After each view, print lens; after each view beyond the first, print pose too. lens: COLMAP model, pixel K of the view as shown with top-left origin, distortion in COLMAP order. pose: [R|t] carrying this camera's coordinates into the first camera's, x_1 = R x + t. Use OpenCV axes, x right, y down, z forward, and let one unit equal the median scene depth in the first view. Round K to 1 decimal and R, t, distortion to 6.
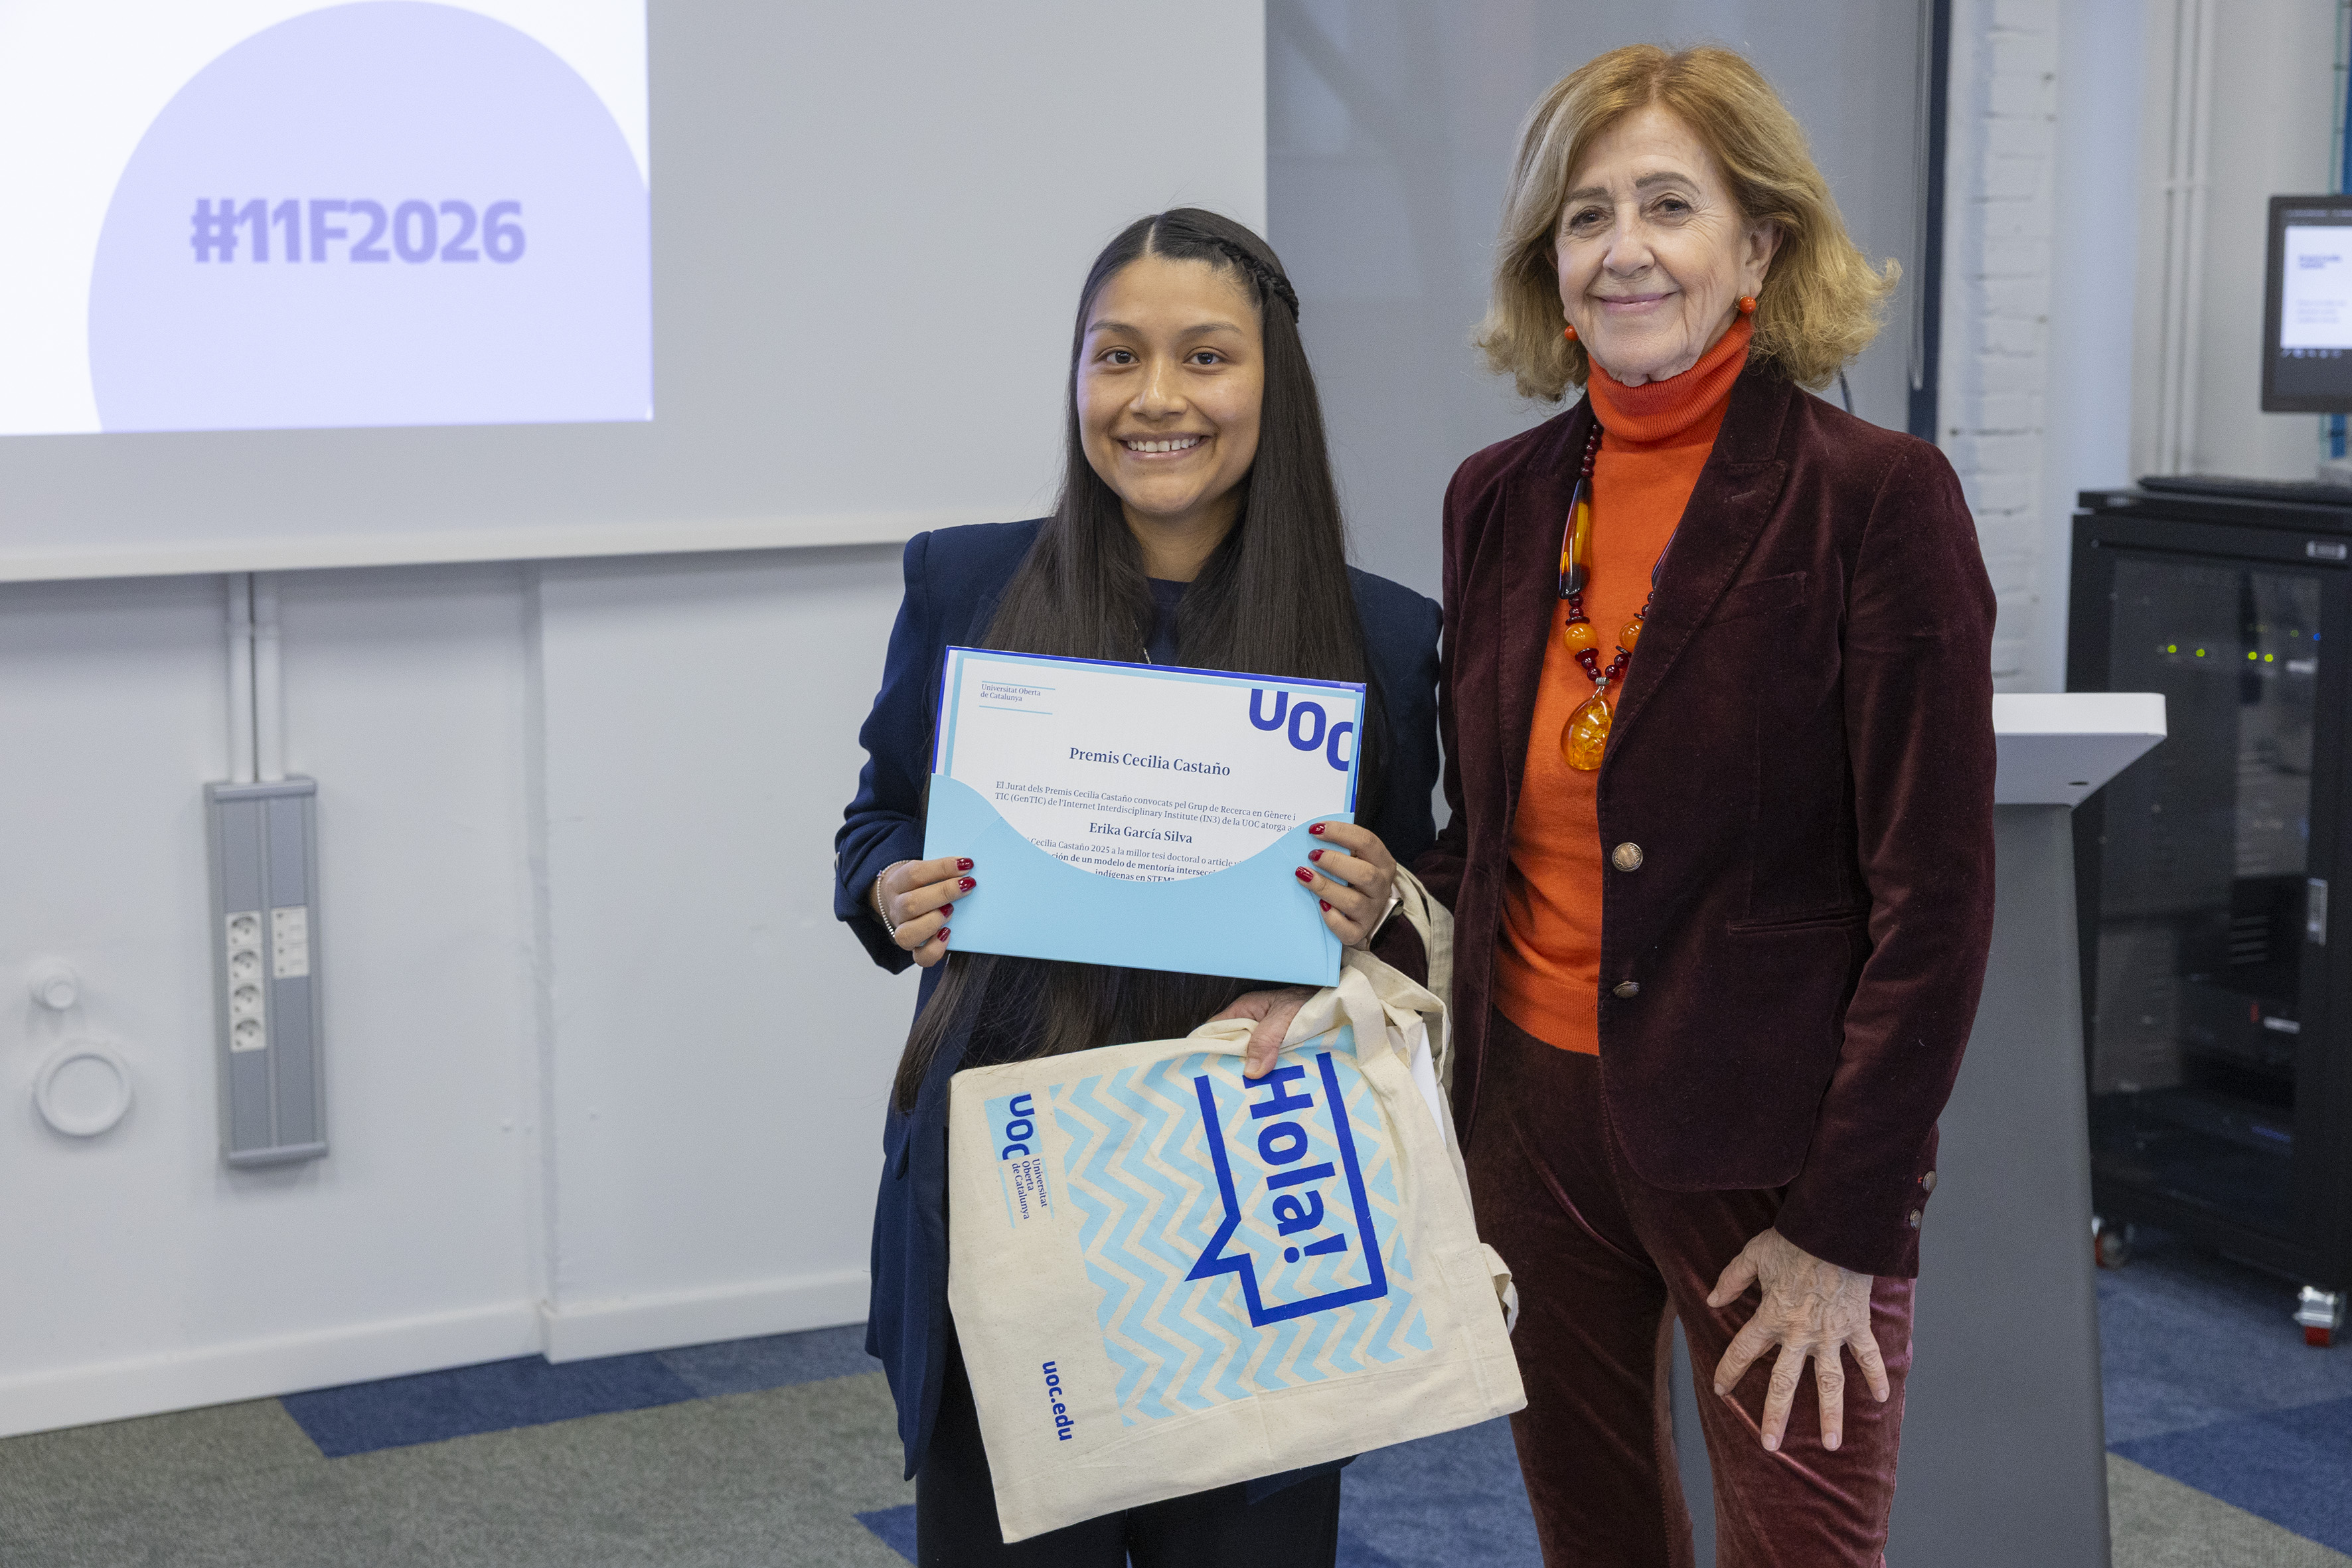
lens RADIAL K [[3698.5, 0, 1172.0], [0, 3698.5, 780.3], [0, 0, 1]] dist [-0.011037, 0.000000]
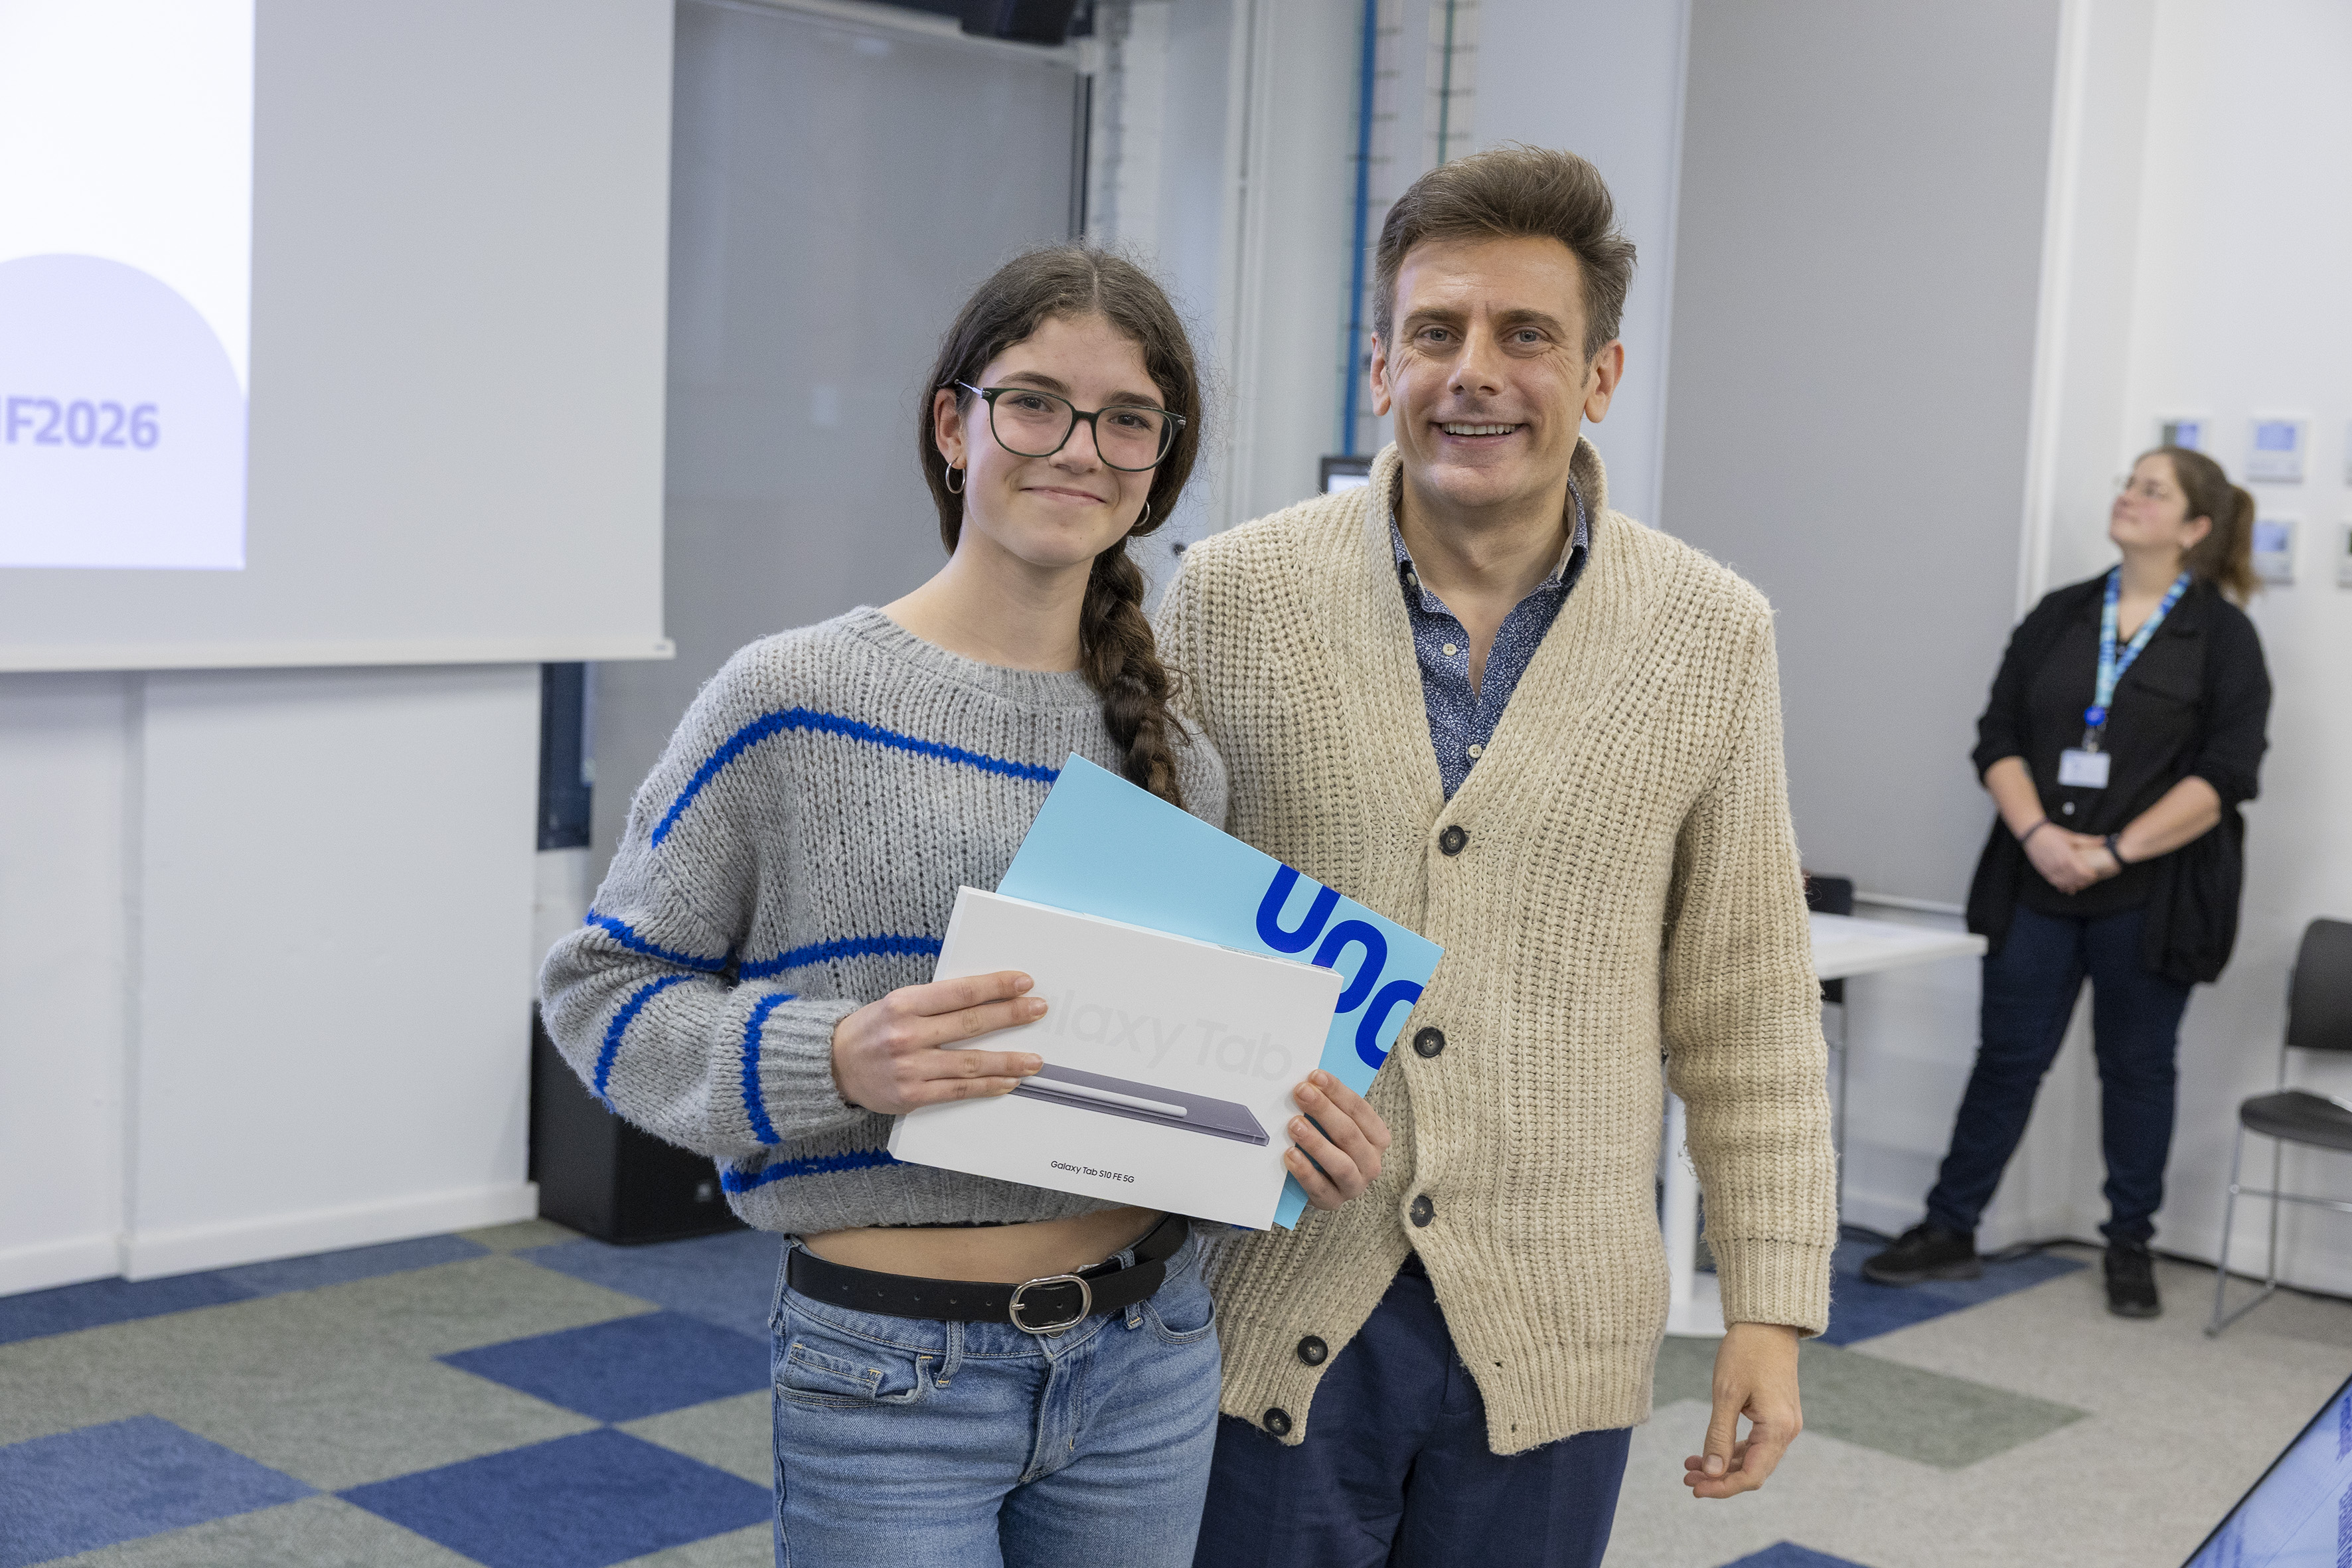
lens RADIAL K [[3353.0, 0, 1166.5], [0, 3353.0, 763.3], [0, 0, 1]] dist [-0.012264, 0.000000]
pose [[0.940501, 0.012770, 0.339550, -0.244310], [0.004201, 0.998780, -0.049197, 0.036652], [-0.339764, 0.047697, 0.939301, -0.272120]]
